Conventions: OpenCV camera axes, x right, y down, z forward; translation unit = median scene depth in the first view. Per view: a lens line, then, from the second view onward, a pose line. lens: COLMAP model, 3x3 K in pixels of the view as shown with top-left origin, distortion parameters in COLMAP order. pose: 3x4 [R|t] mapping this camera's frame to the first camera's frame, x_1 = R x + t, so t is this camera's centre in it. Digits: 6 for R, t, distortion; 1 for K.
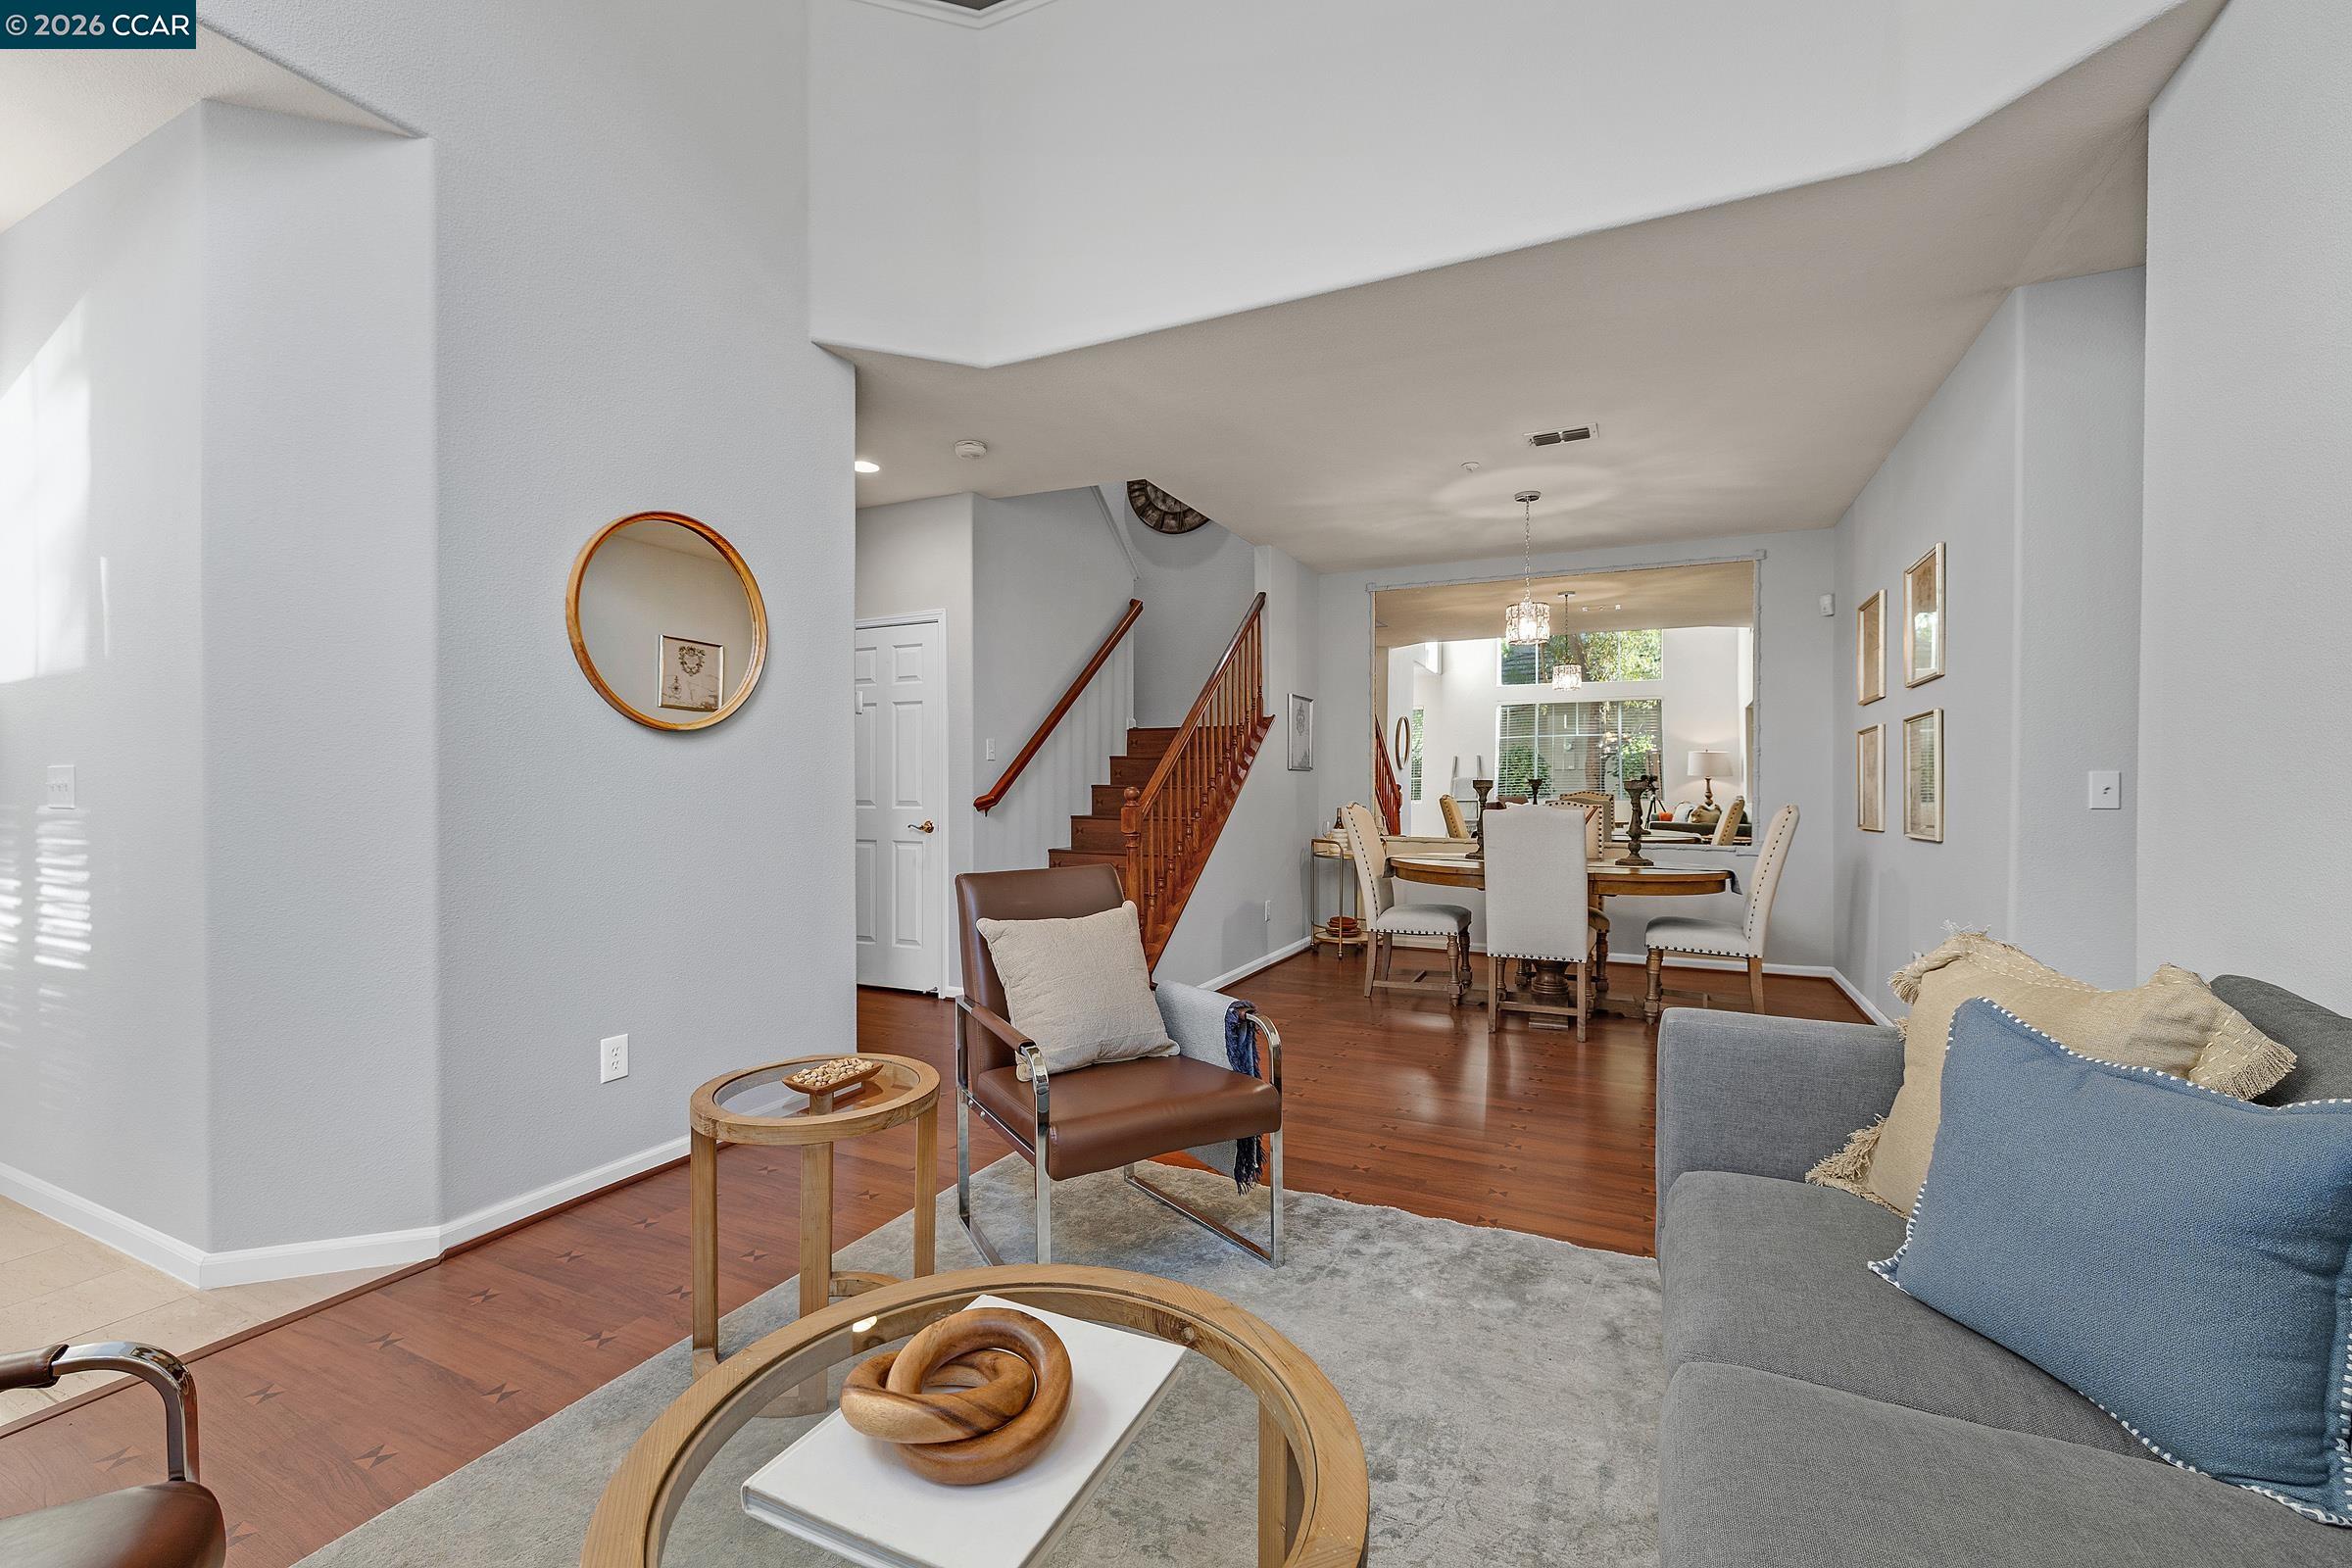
lens RADIAL K [[984.0, 0, 1181.8], [0, 984.0, 789.2], [0, 0, 1]] dist [-0.001239, 0.000369]
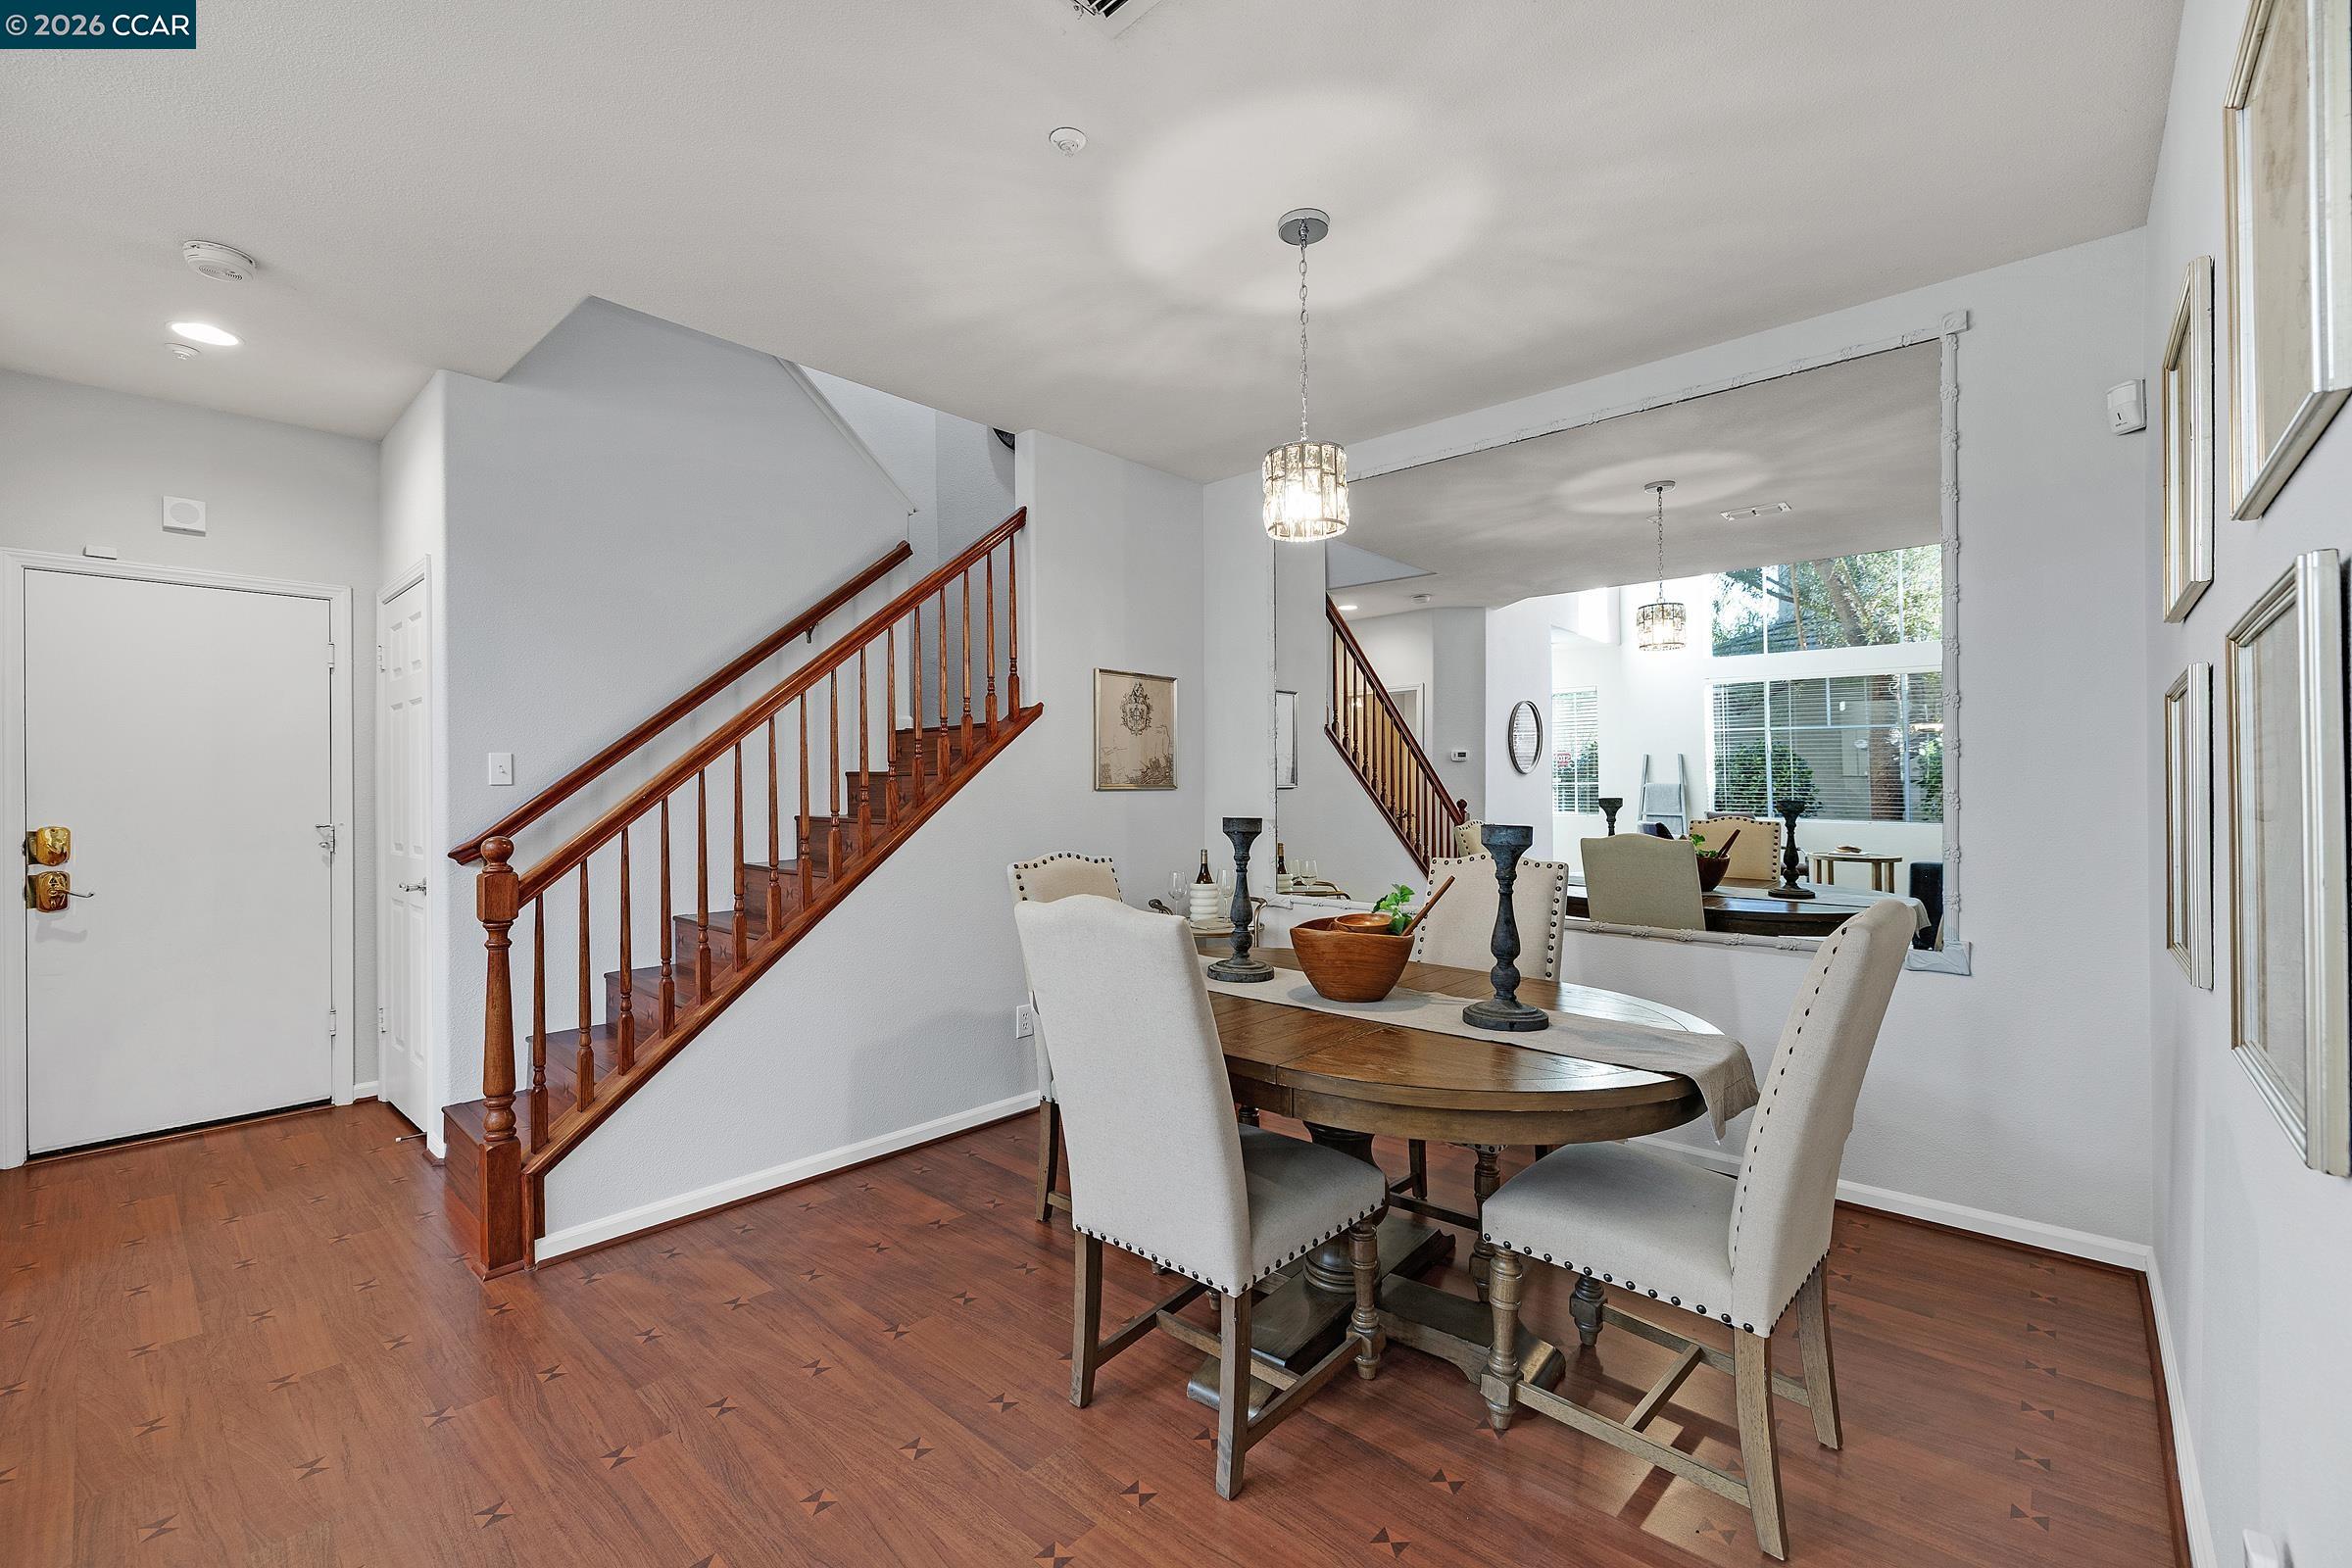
lens RADIAL K [[984.0, 0, 1181.4], [0, 984.0, 783.7], [0, 0, 1]] dist [-0.001239, 0.000369]
pose [[0.952780, -0.008343, -0.303546, 0.365386], [0.004672, 0.999907, -0.012820, -0.017012], [0.303625, 0.010796, 0.952730, 0.440112]]
